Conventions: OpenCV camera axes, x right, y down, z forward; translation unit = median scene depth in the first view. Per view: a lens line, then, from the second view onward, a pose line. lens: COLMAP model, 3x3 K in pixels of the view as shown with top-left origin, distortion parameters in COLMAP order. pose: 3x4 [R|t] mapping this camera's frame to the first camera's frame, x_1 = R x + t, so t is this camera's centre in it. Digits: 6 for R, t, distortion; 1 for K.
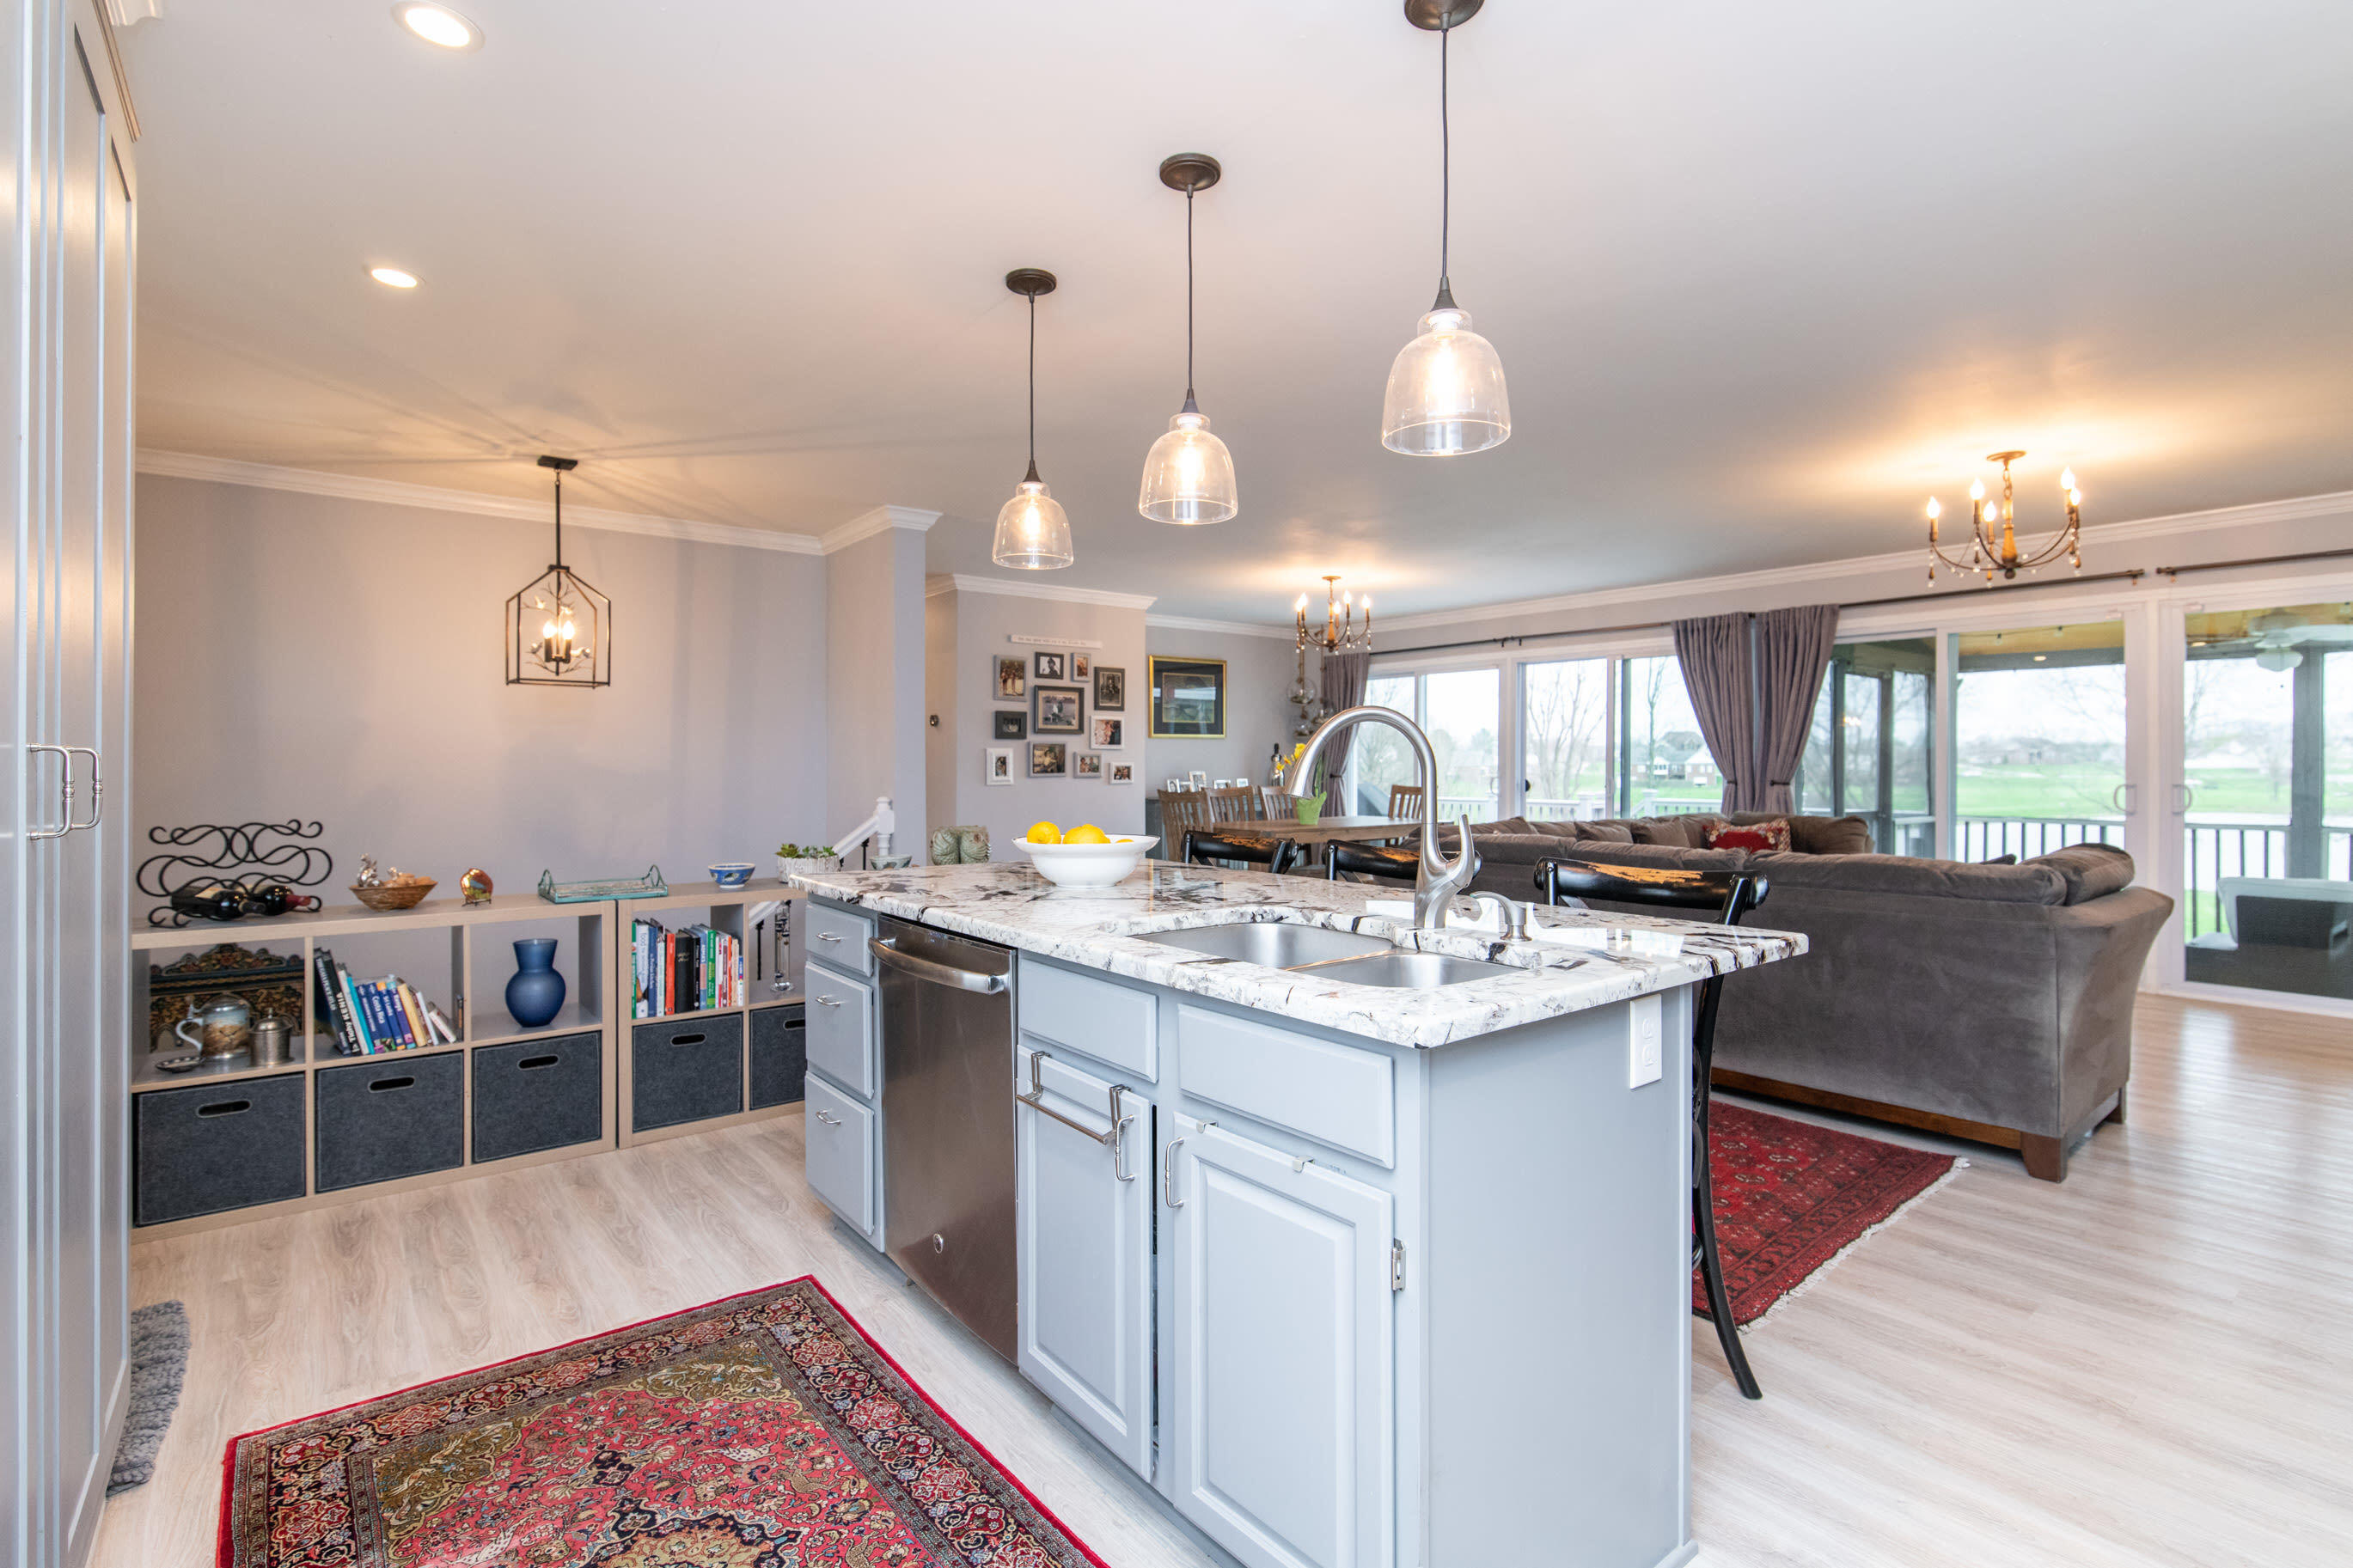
lens RADIAL K [[1087.0, 0, 1189.2], [0, 1087.0, 763.1], [0, 0, 1]] dist [-0.003114, -0.000408]
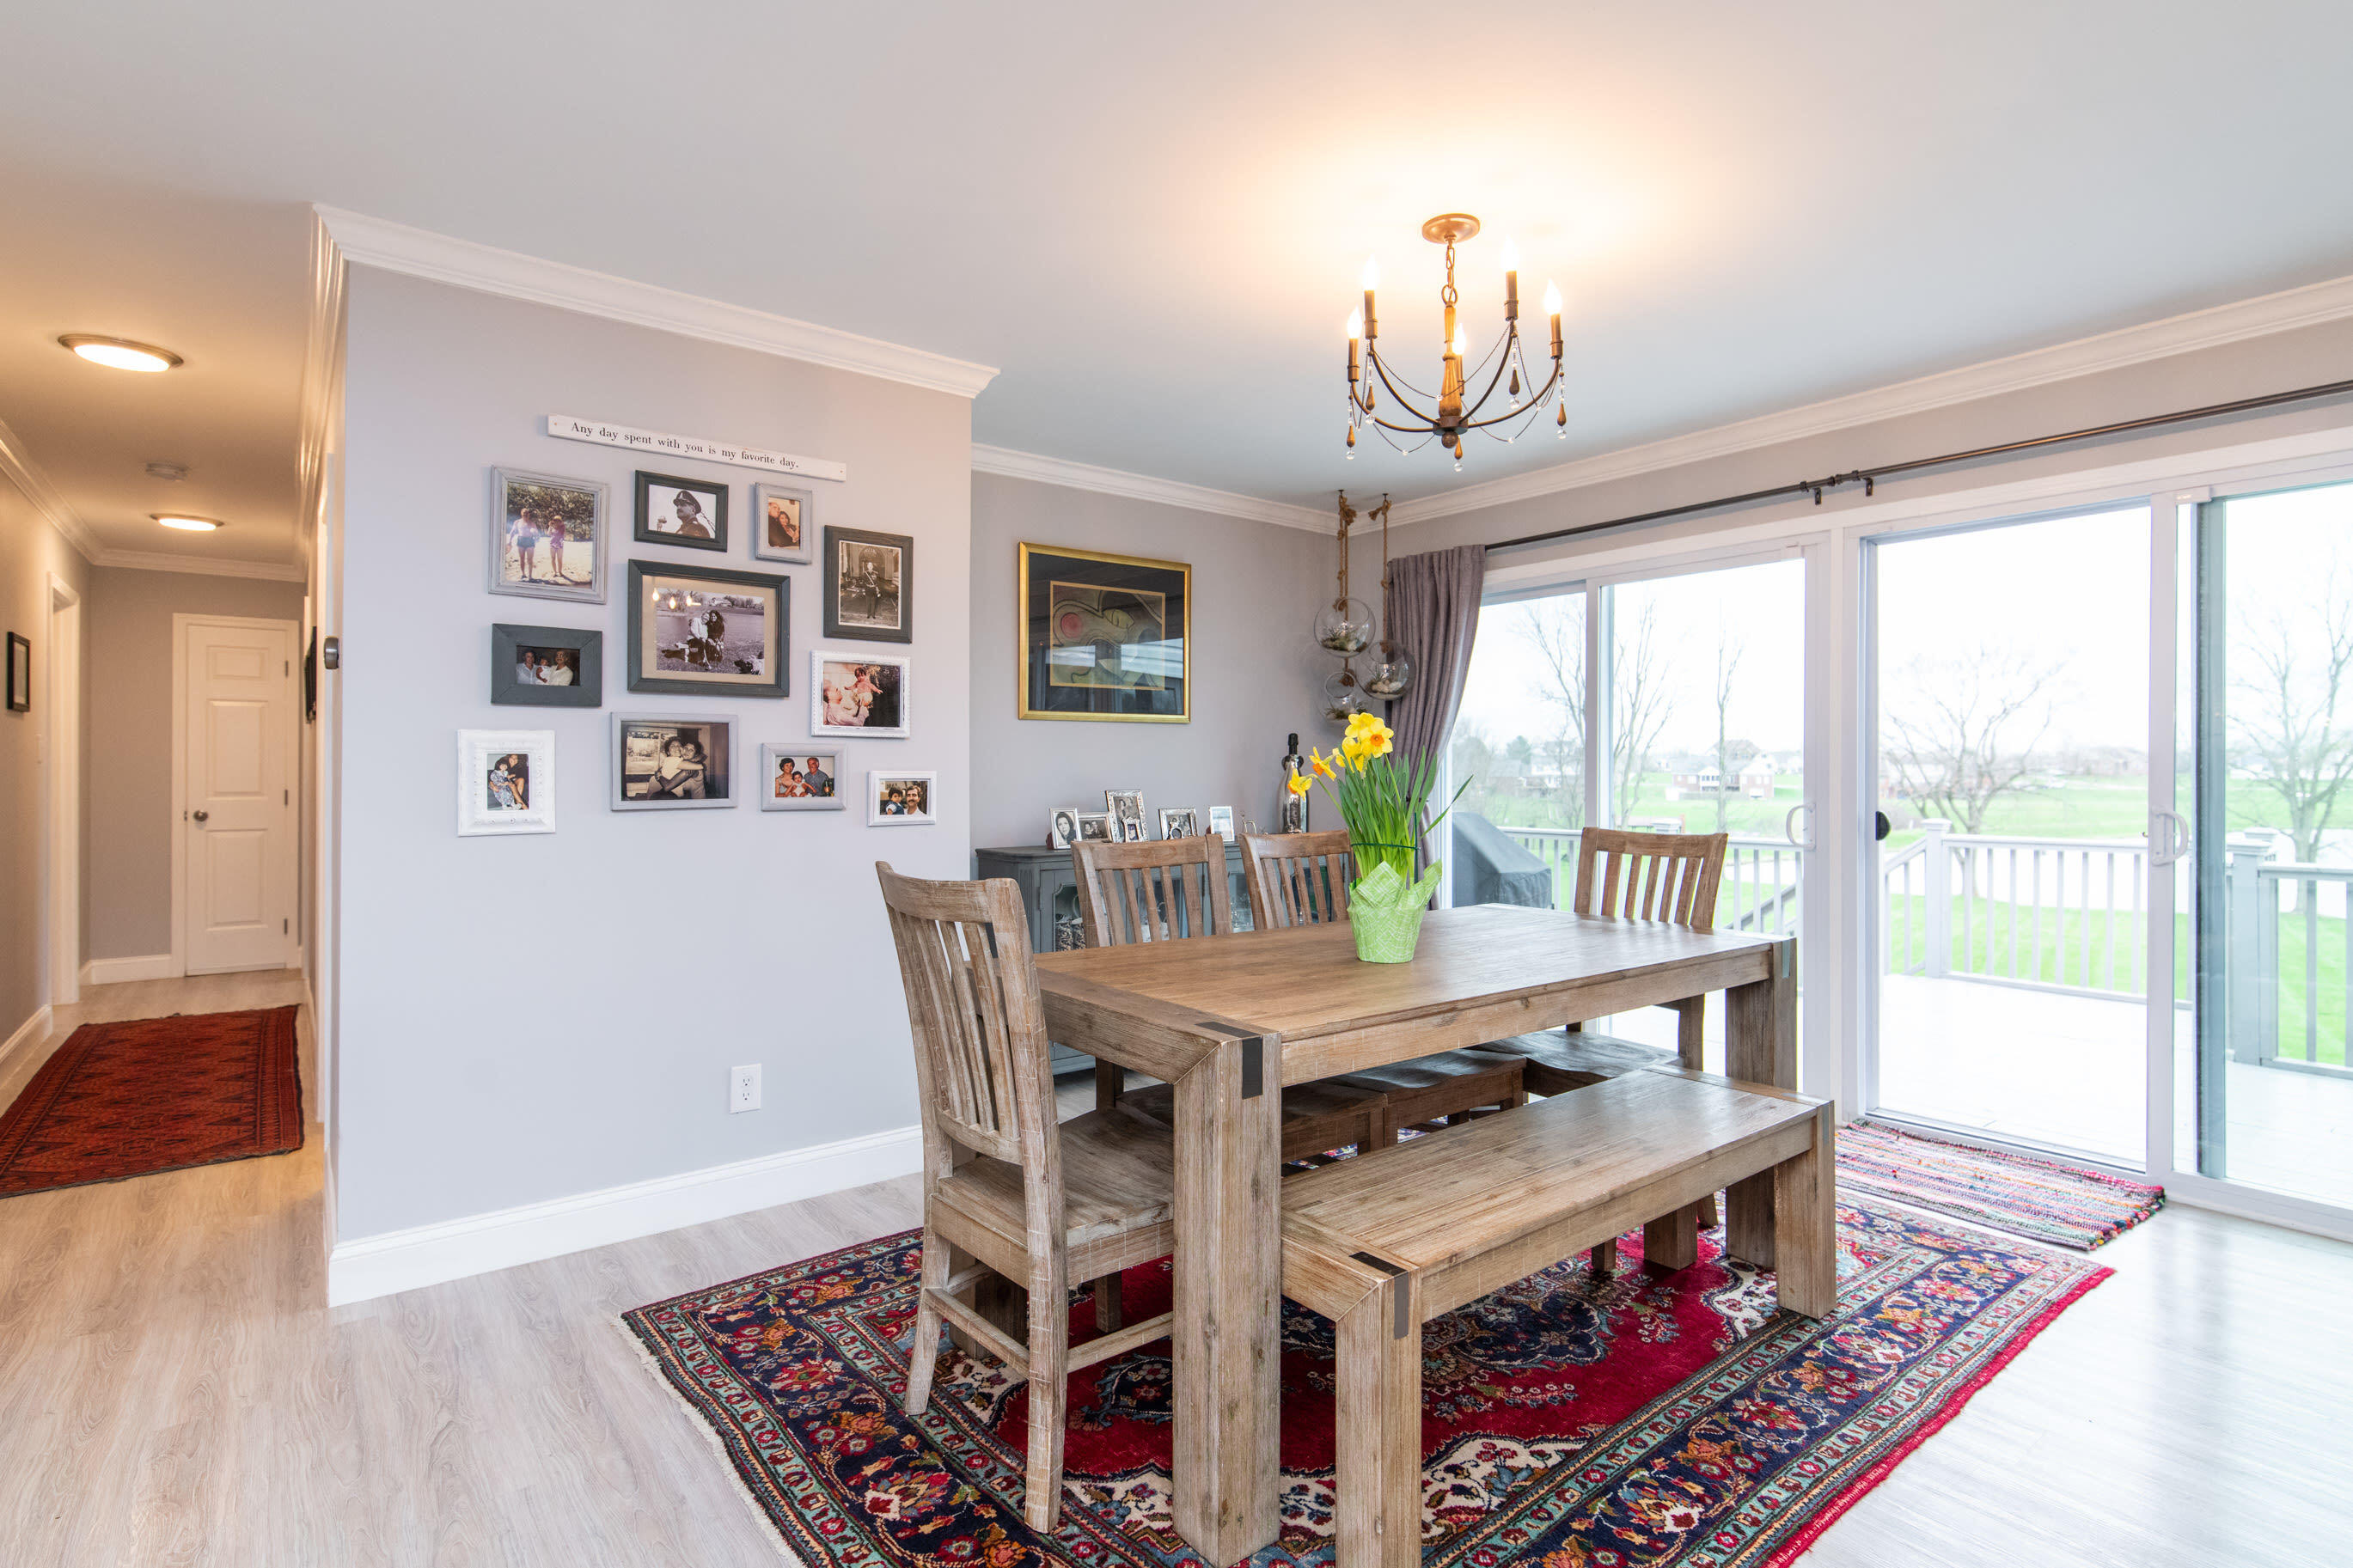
lens RADIAL K [[1158.2, 0, 1199.0], [0, 1158.2, 770.0], [0, 0, 1]] dist [-0.002047, -0.000319]
pose [[0.999977, 0.002465, -0.006256, 0.052726], [-0.002477, 0.999995, -0.001880, -0.000442], [0.006251, 0.001895, 0.999979, 0.607257]]
